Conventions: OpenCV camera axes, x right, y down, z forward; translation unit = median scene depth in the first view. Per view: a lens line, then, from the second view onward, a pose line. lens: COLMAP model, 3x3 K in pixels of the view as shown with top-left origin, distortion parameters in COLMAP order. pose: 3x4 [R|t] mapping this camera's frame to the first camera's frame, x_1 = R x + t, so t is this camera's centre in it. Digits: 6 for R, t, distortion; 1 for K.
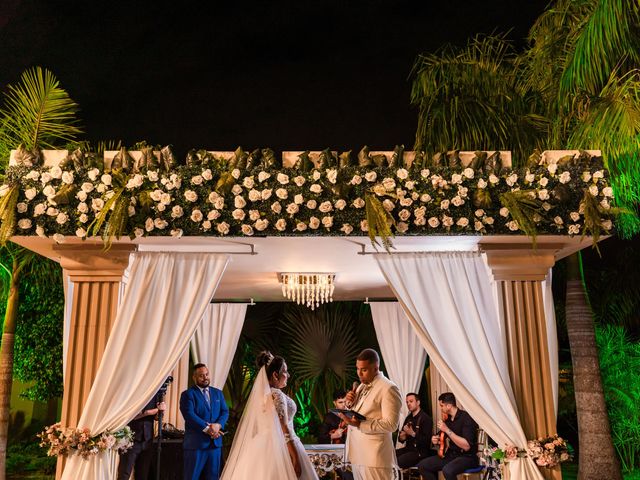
lens RADIAL K [[511.3, 0, 320.0], [0, 511.3, 240.0], [0, 0, 1]] dist [-0.000139, -0.001918]
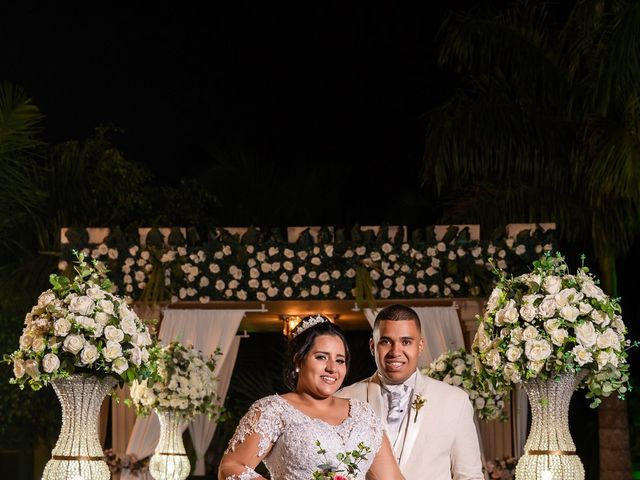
lens RADIAL K [[1244.6, 0, 320.0], [0, 1244.6, 240.0], [0, 0, 1]] dist [-0.005546, -0.046131]
pose [[0.999923, -0.008937, -0.008585, 0.027528], [0.009799, 0.994292, 0.106239, -0.469244], [0.007587, -0.106315, 0.994304, -1.966233]]
